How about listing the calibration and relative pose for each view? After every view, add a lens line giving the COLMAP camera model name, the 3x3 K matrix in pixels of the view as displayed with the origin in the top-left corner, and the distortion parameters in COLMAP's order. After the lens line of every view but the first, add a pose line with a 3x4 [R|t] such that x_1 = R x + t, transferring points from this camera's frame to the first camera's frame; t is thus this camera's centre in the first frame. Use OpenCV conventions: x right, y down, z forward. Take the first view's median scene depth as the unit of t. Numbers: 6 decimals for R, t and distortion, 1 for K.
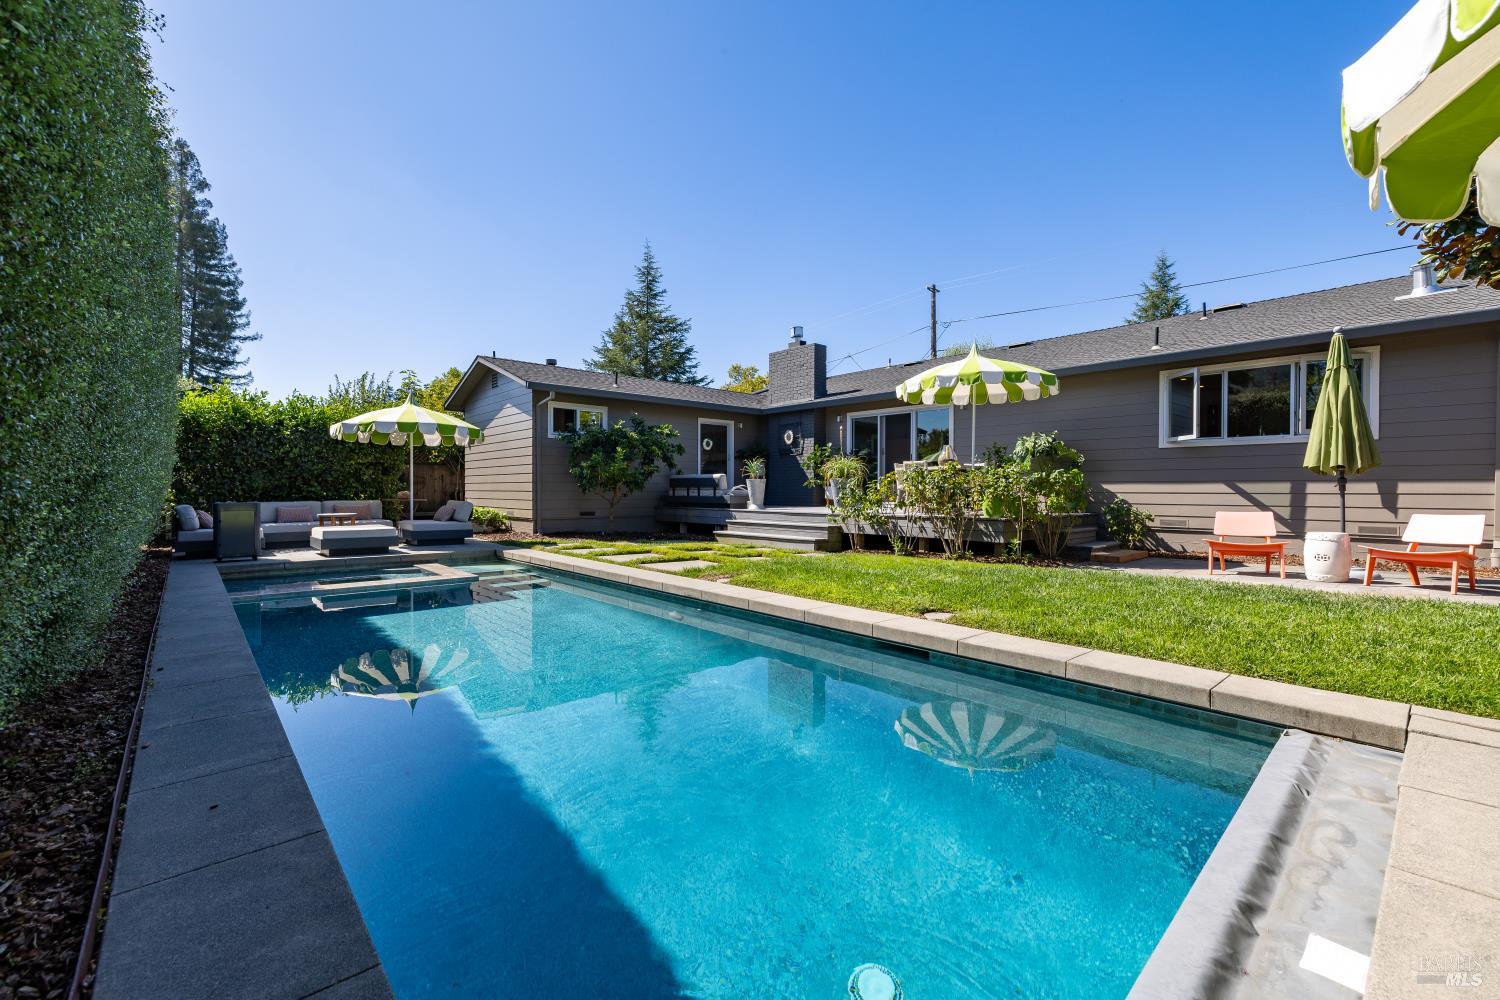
lens RADIAL K [[637.5, 0, 742.1], [0, 637.5, 498.8], [0, 0, 1]] dist [0.000878, 0.000736]
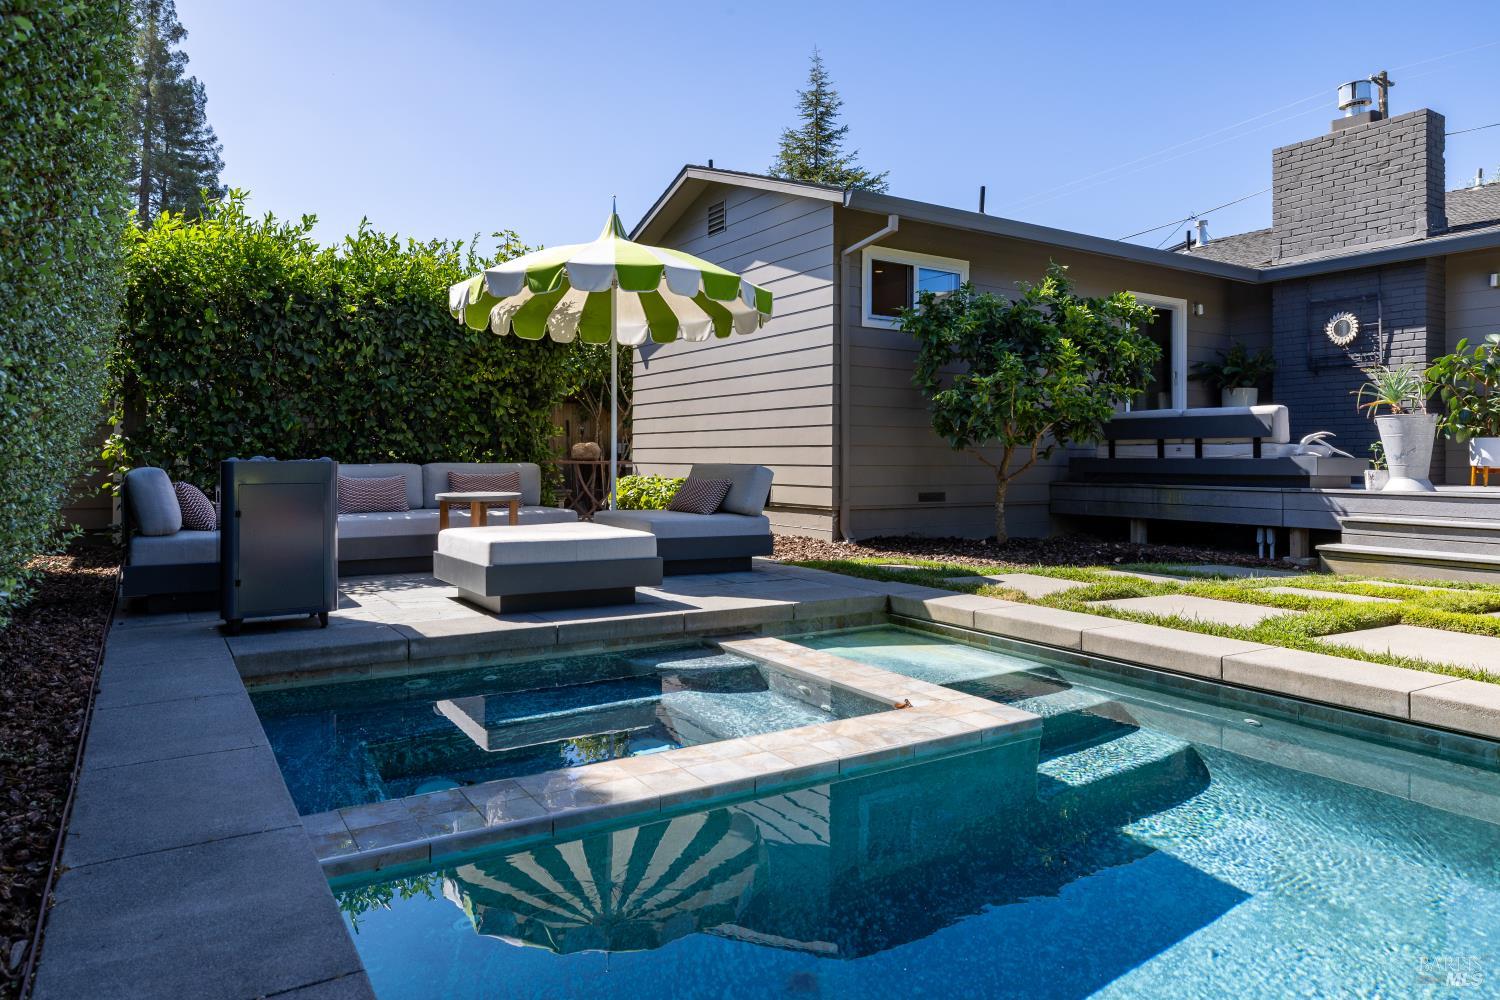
lens RADIAL K [[948.3, 0, 714.1], [0, 948.3, 452.4], [0, 0, 1]] dist [-0.003759, 0.002537]
pose [[0.984070, 0.001730, -0.177772, -0.287251], [-0.005524, 0.999767, -0.020851, 0.007017], [0.177695, 0.021501, 0.983851, 0.328284]]
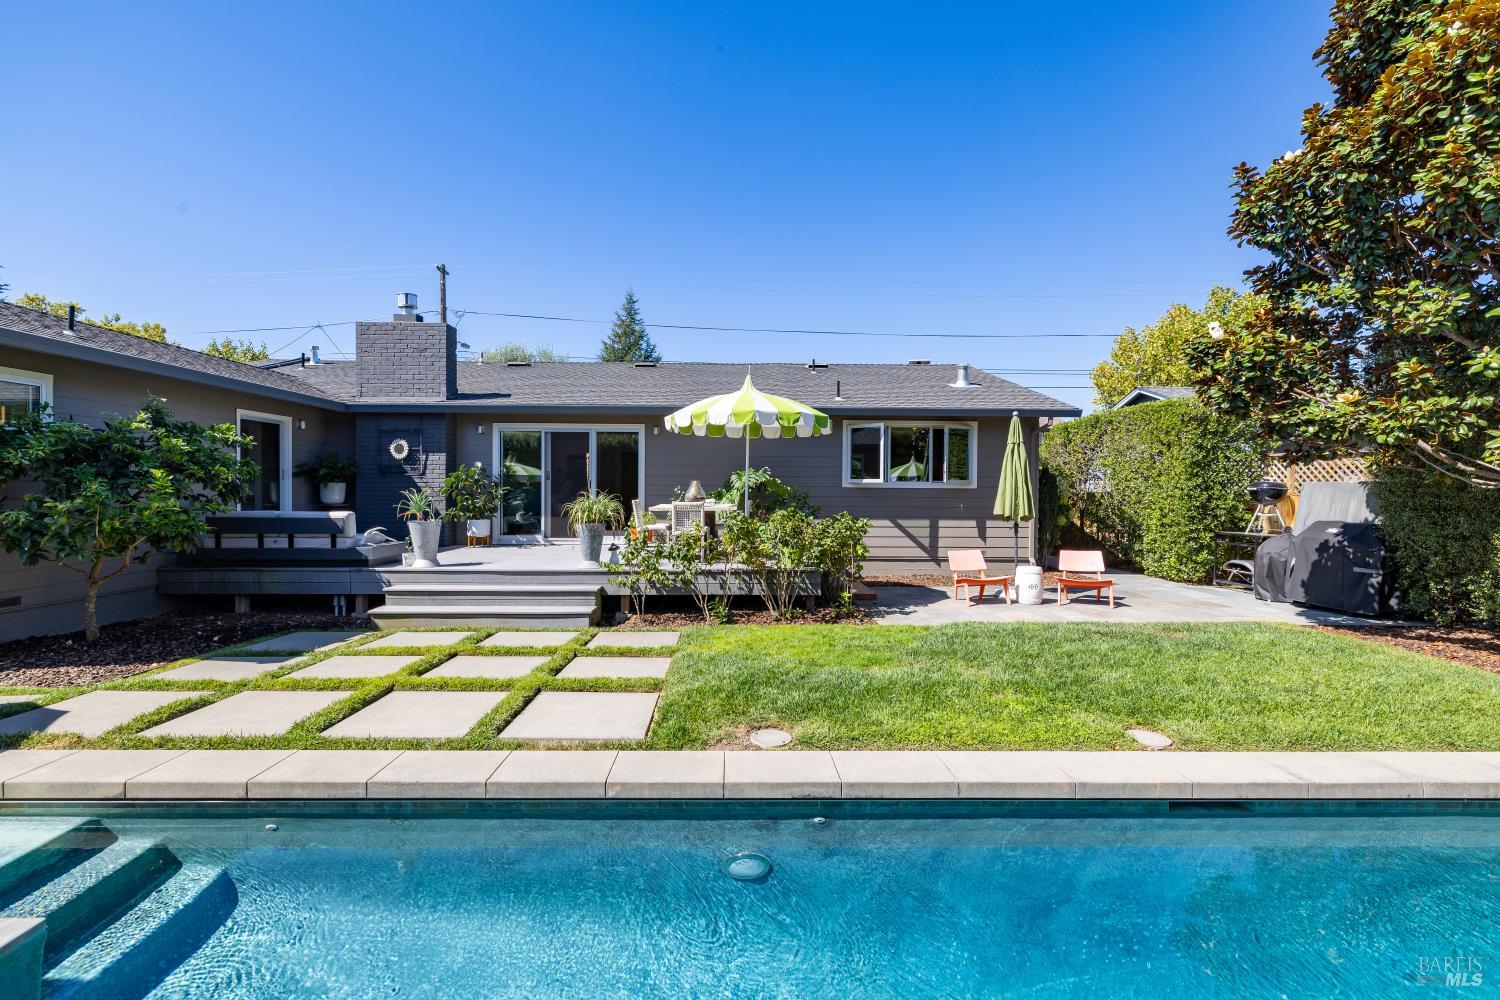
lens RADIAL K [[637.5, 0, 745.0], [0, 637.5, 493.7], [0, 0, 1]] dist [0.000878, 0.000736]
pose [[0.648857, -0.005027, 0.760894, -0.255396], [0.005346, 0.999984, 0.002048, -0.056136], [-0.760892, 0.002738, 0.648873, 0.307070]]
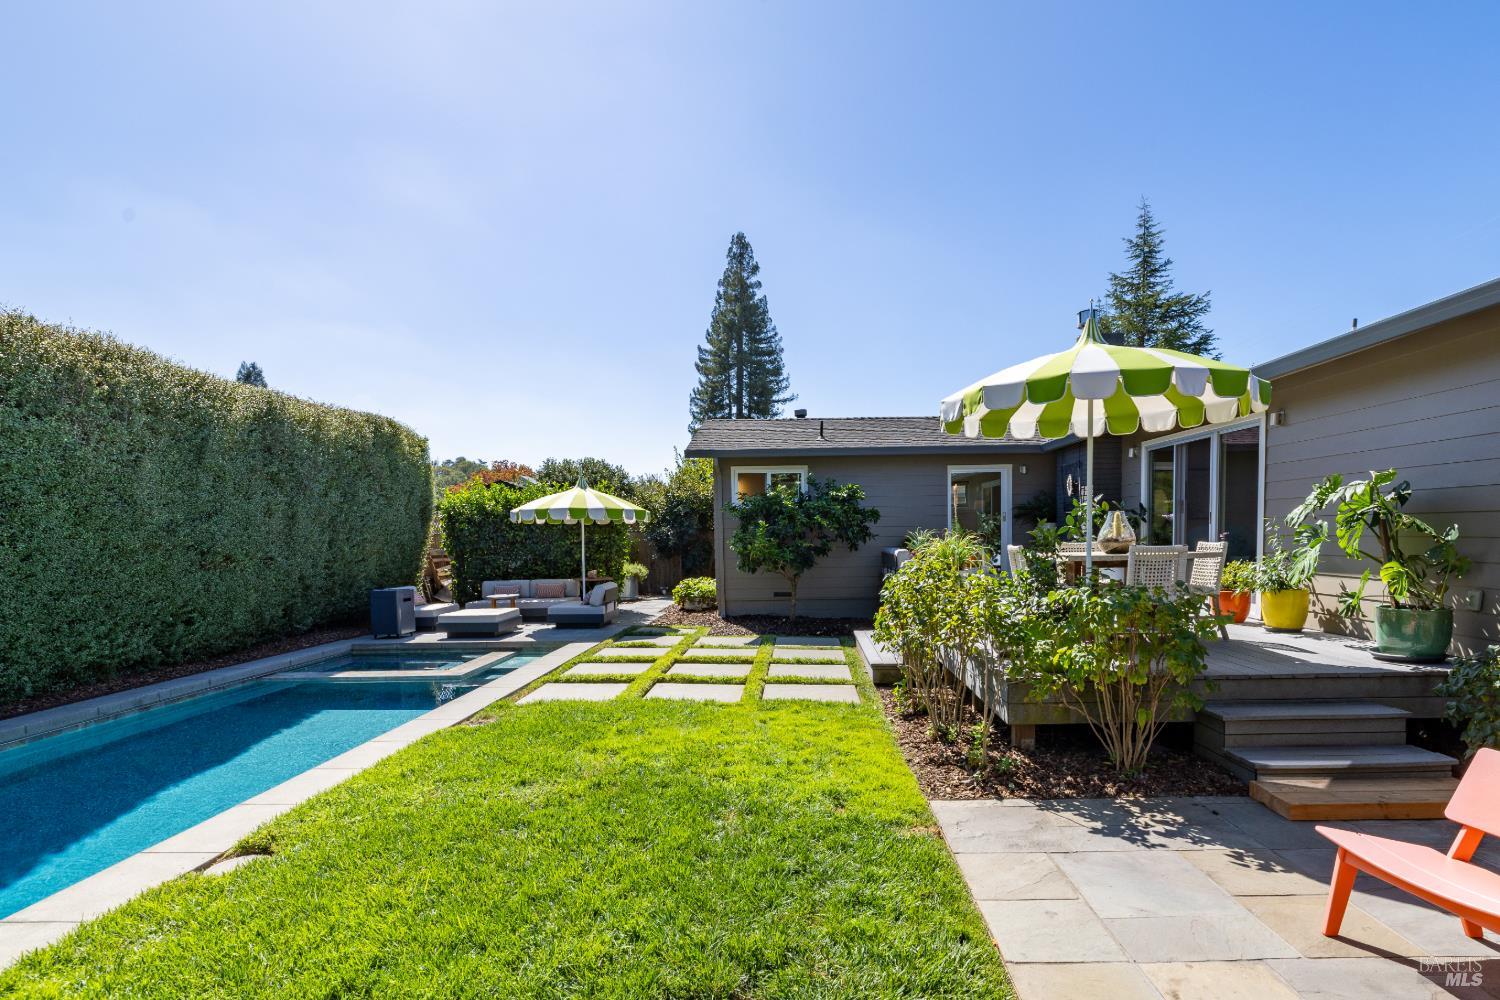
lens RADIAL K [[737.1, 0, 796.1], [0, 737.1, 554.8], [0, 0, 1]] dist [0.025149, 0.000428]
pose [[0.745612, 0.007957, -0.666333, 0.441677], [0.007501, 0.999765, 0.020332, -0.051502], [0.666339, -0.020158, 0.745377, 0.294399]]
